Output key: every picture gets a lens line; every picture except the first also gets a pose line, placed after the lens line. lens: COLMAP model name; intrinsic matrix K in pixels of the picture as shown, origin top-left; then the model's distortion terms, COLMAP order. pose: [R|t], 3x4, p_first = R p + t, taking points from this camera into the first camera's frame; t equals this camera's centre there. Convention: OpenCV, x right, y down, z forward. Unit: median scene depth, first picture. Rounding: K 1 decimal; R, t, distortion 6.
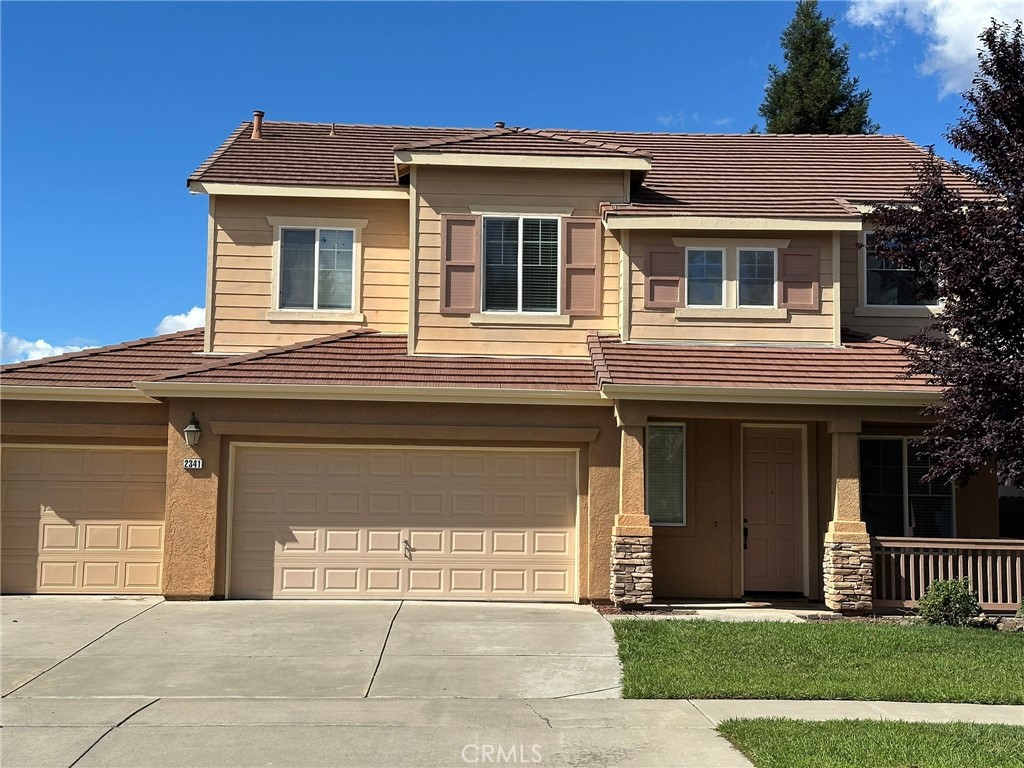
lens RADIAL K [[1426.7, 0, 512.0], [0, 1426.7, 384.0], [0, 0, 1]] dist [0.013065, 0.752045]
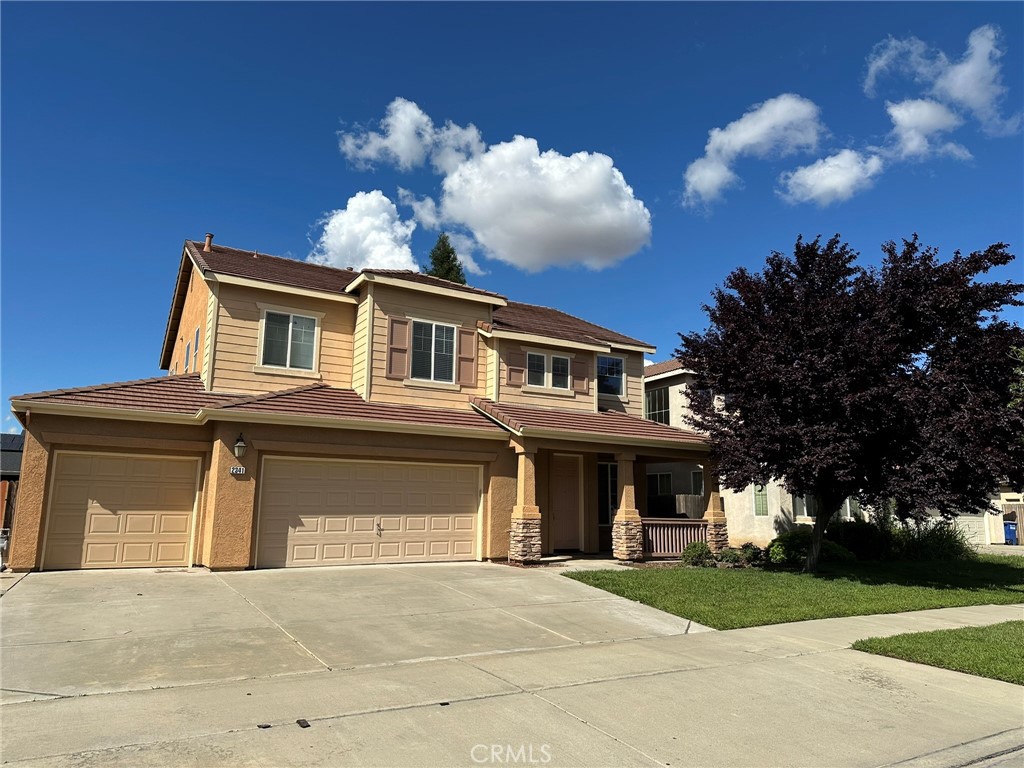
lens RADIAL K [[705.8, 0, 512.0], [0, 705.8, 384.0], [0, 0, 1]] dist [0.088188, -0.154548]
pose [[0.871379, 0.080458, 0.483968, -0.313348], [-0.045809, 0.995495, -0.083018, 0.017061], [-0.488467, 0.050170, 0.871139, 0.253052]]
